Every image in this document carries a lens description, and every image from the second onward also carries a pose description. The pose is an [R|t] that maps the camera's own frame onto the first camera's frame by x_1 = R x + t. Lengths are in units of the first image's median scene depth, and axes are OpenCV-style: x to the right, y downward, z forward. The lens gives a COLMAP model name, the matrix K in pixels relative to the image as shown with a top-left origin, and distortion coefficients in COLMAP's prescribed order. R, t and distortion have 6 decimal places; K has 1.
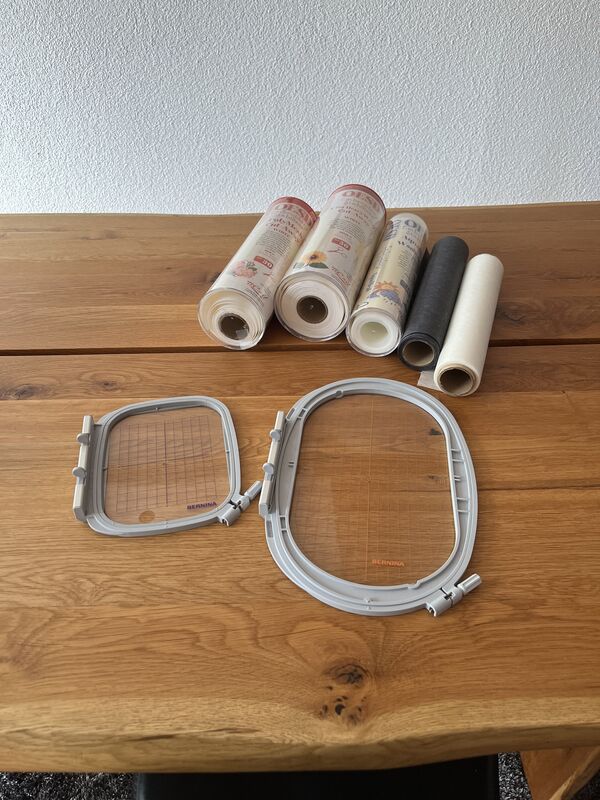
lens RADIAL K [[604.5, 0, 303.4], [0, 604.5, 399.6], [0, 0, 1]] dist [0.049068, -0.079171]
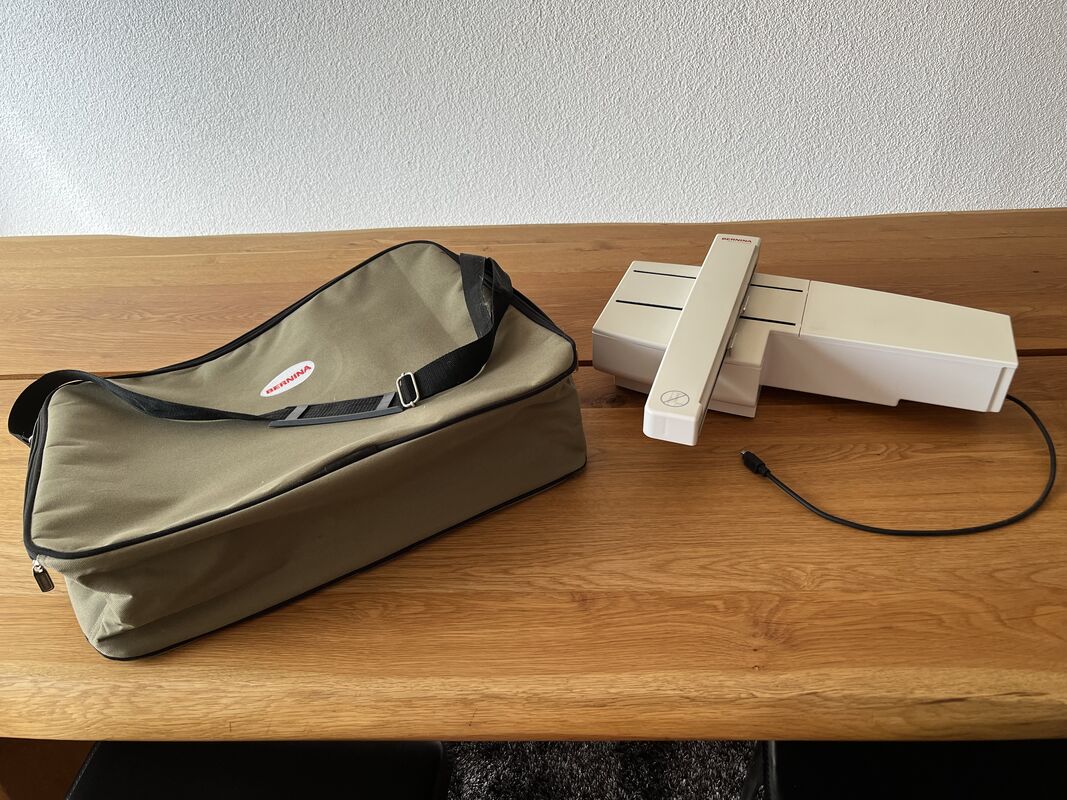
lens RADIAL K [[806.2, 0, 524.0], [0, 806.2, 405.6], [0, 0, 1]] dist [0.049068, -0.079171]
pose [[0.998841, -0.000063, -0.048130, -0.803218], [-0.004263, 0.995953, -0.089772, 0.164666], [0.047941, 0.089873, 0.994799, -0.404838]]
